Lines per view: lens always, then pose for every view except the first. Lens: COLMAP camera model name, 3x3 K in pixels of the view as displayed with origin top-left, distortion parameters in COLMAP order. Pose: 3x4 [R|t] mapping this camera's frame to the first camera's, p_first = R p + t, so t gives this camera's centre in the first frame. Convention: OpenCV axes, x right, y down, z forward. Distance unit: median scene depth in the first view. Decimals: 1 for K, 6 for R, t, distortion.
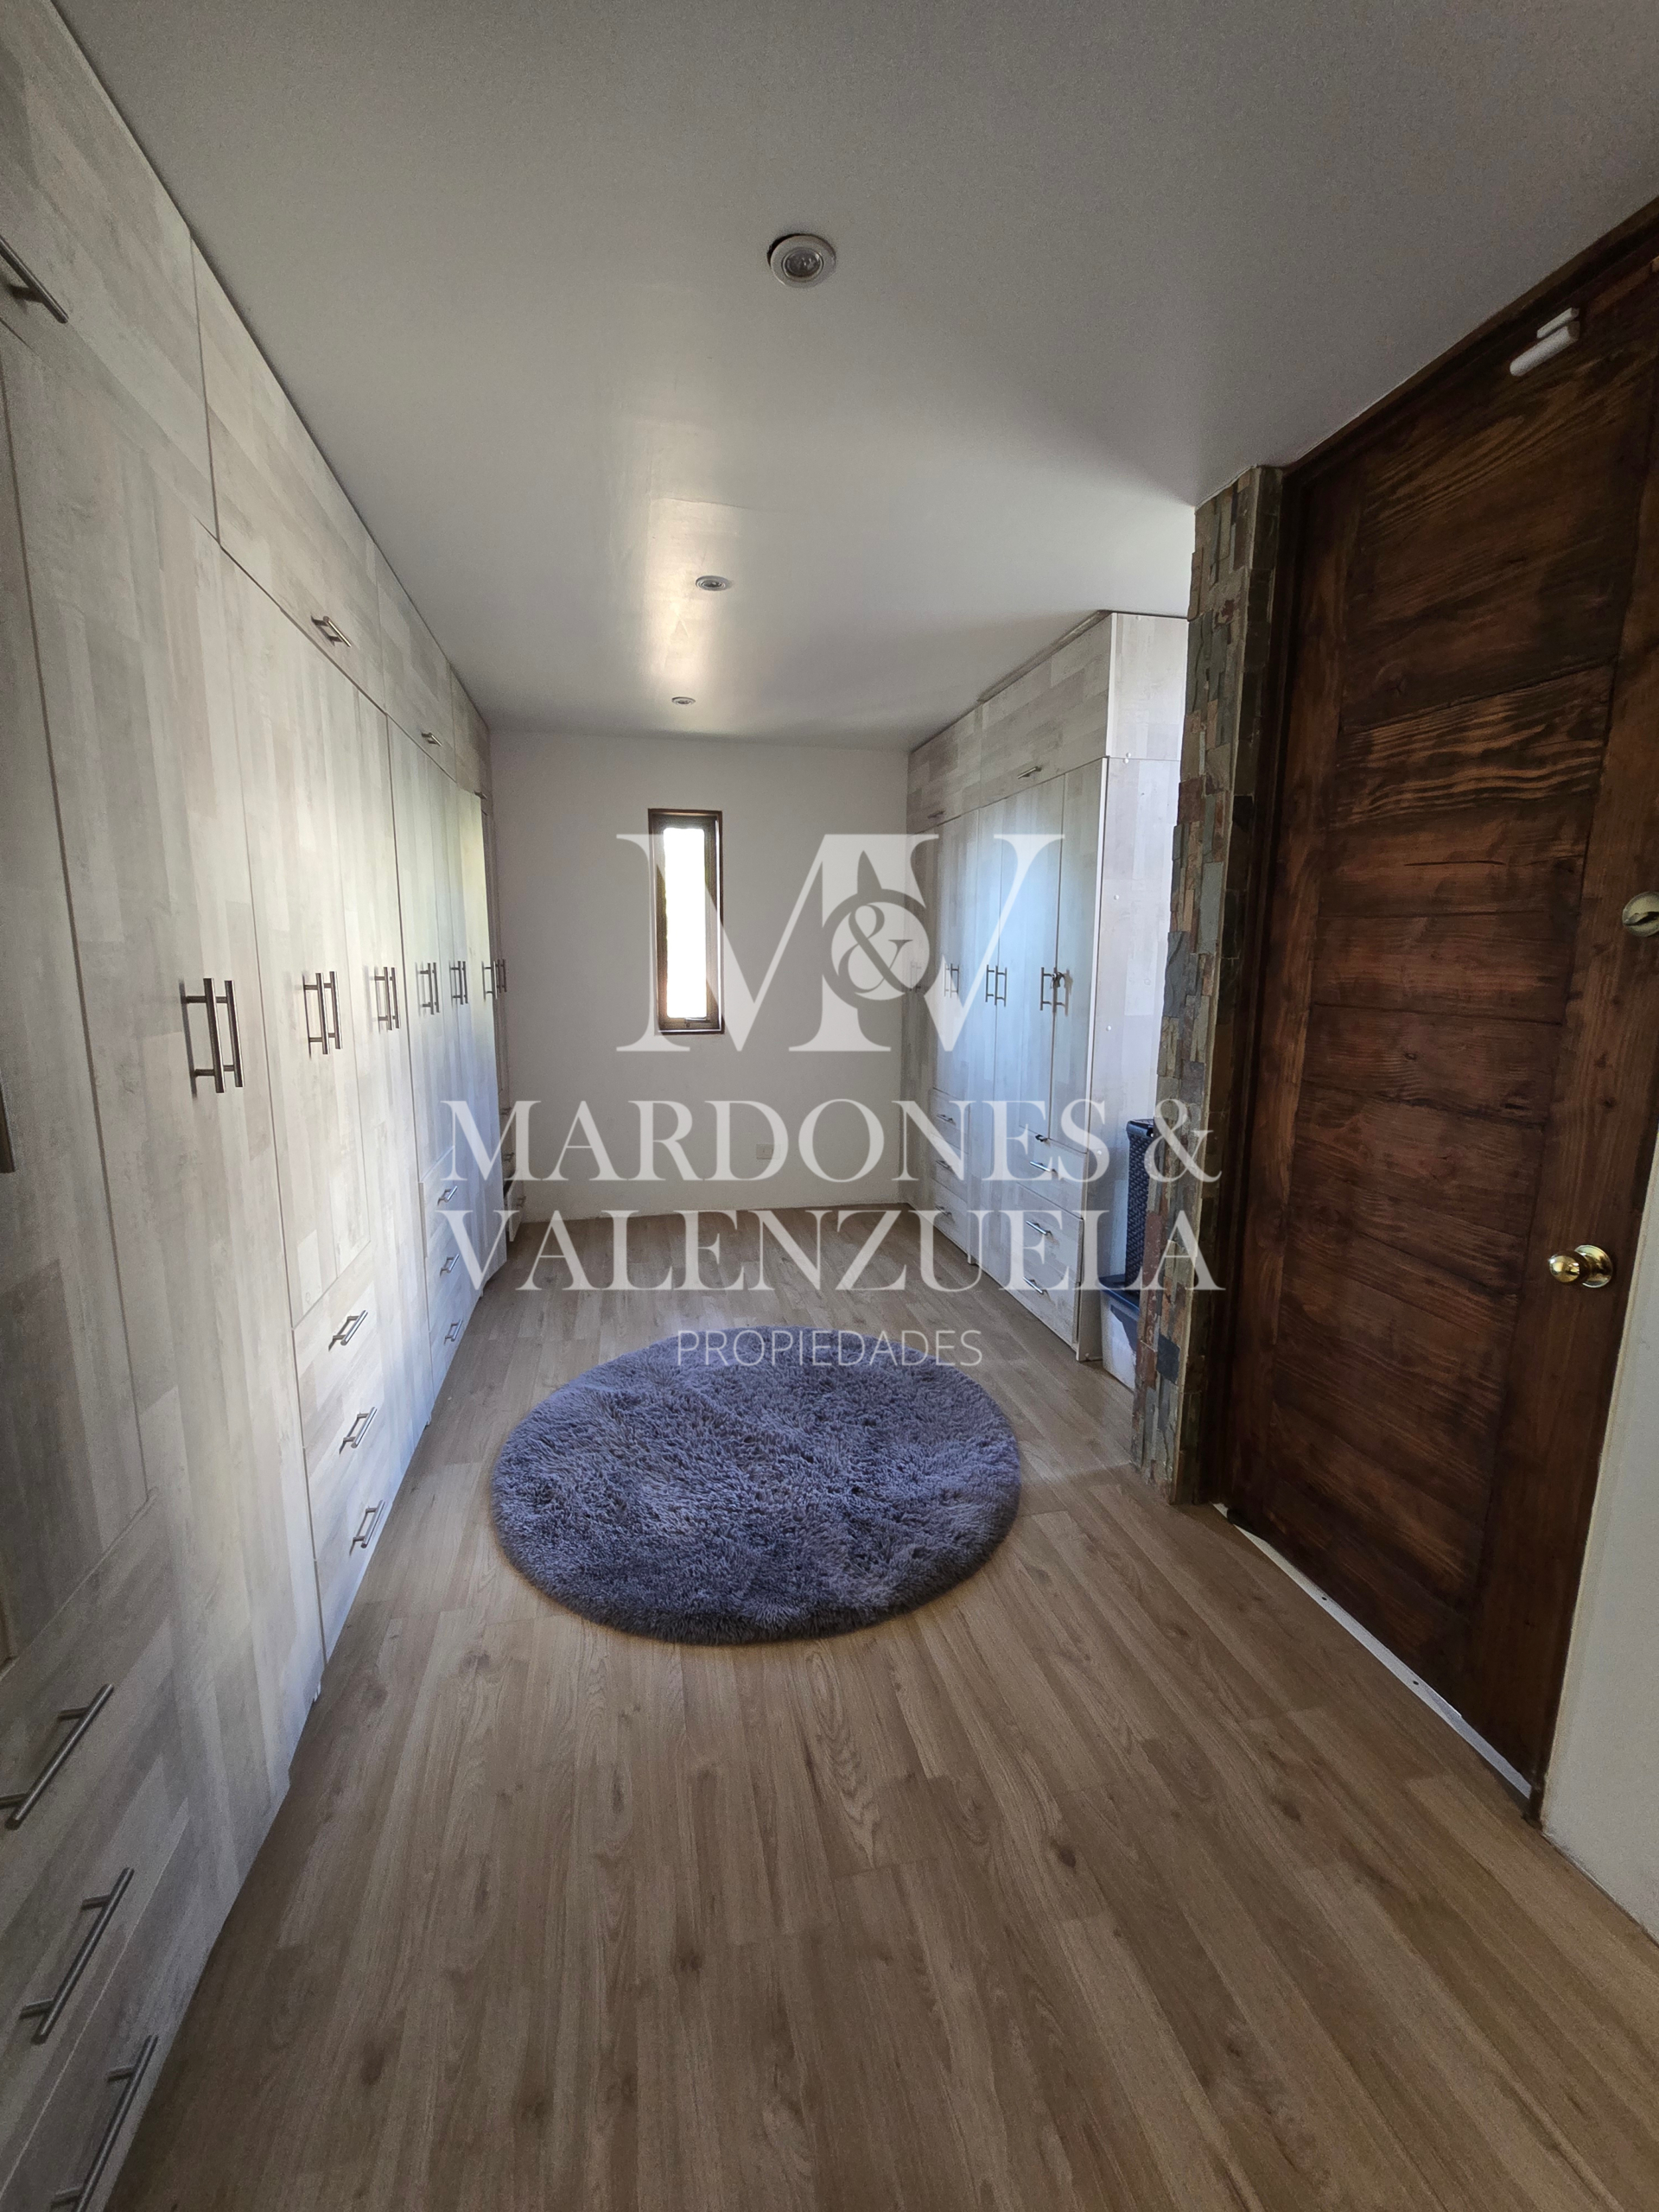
lens RADIAL K [[895.2, 0, 781.5], [0, 895.2, 1108.0], [0, 0, 1]] dist [-0.000219, 0.014719]
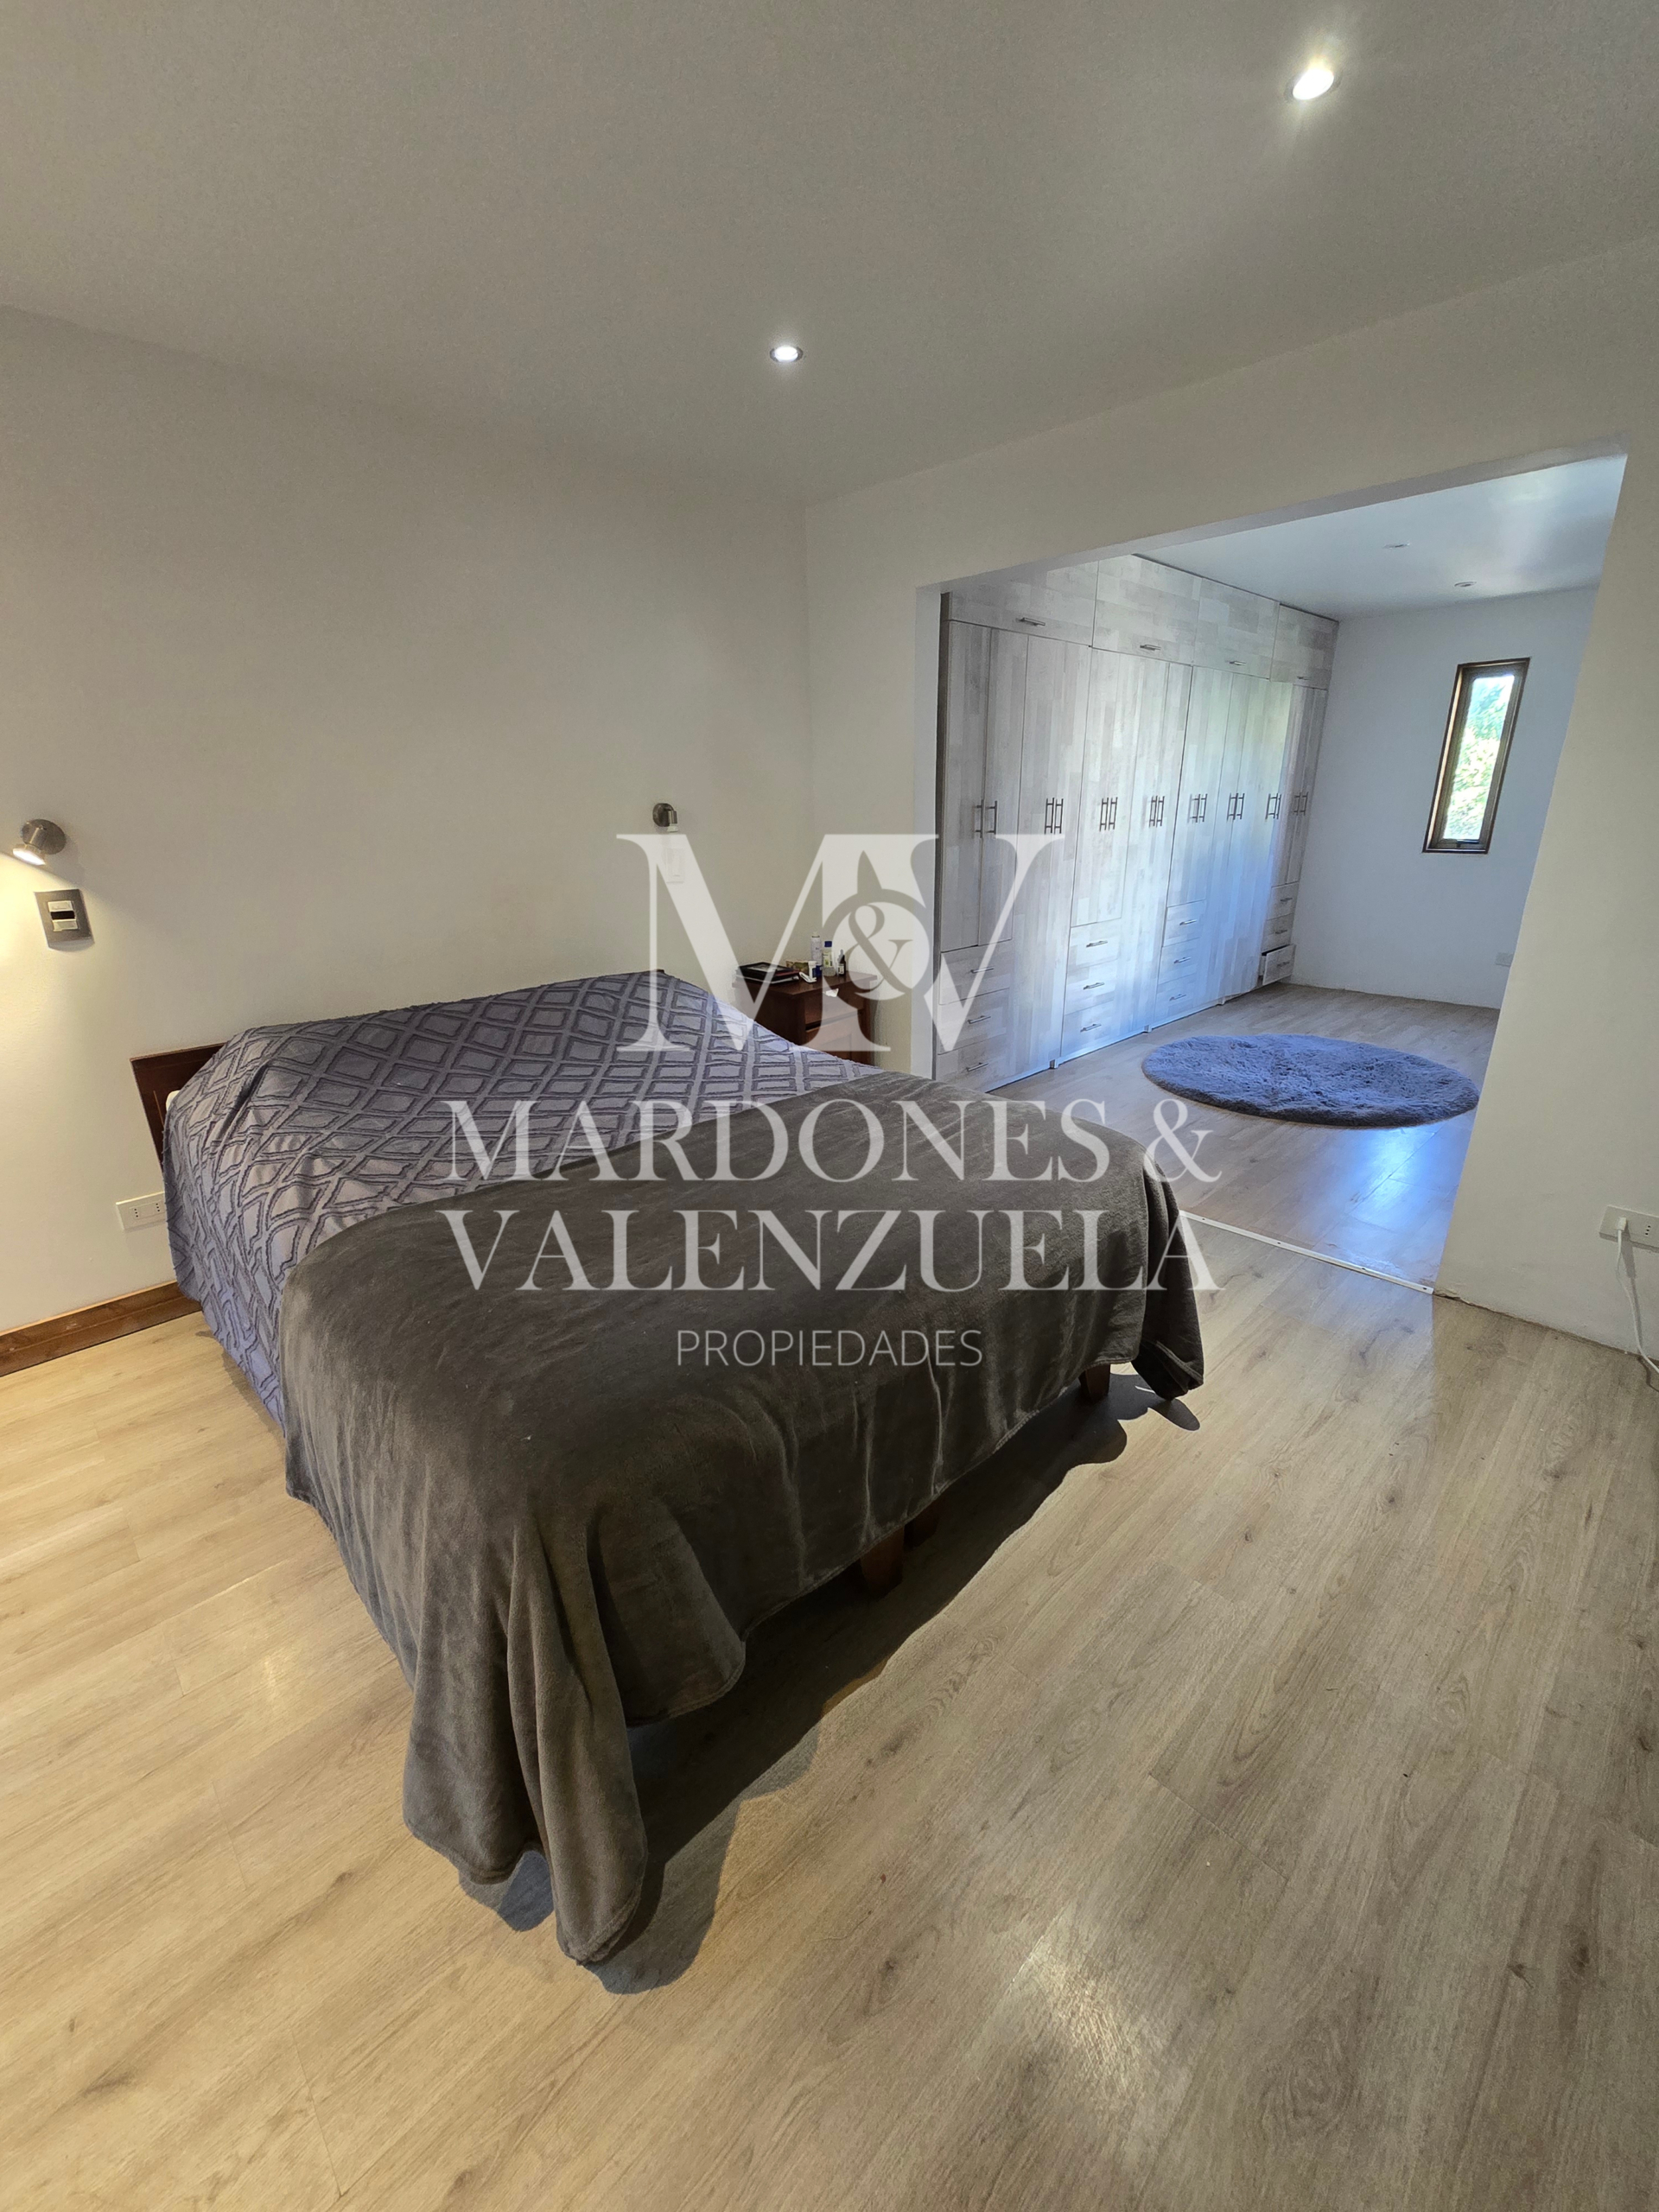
lens RADIAL K [[896.9, 0, 829.5], [0, 896.9, 1106.0], [0, 0, 1]] dist [0.000004, 0.000005]
pose [[0.553541, 0.264940, -0.789557, 1.010884], [-0.127815, 0.963843, 0.233814, 0.158413], [0.822956, -0.028509, 0.567390, -0.890064]]
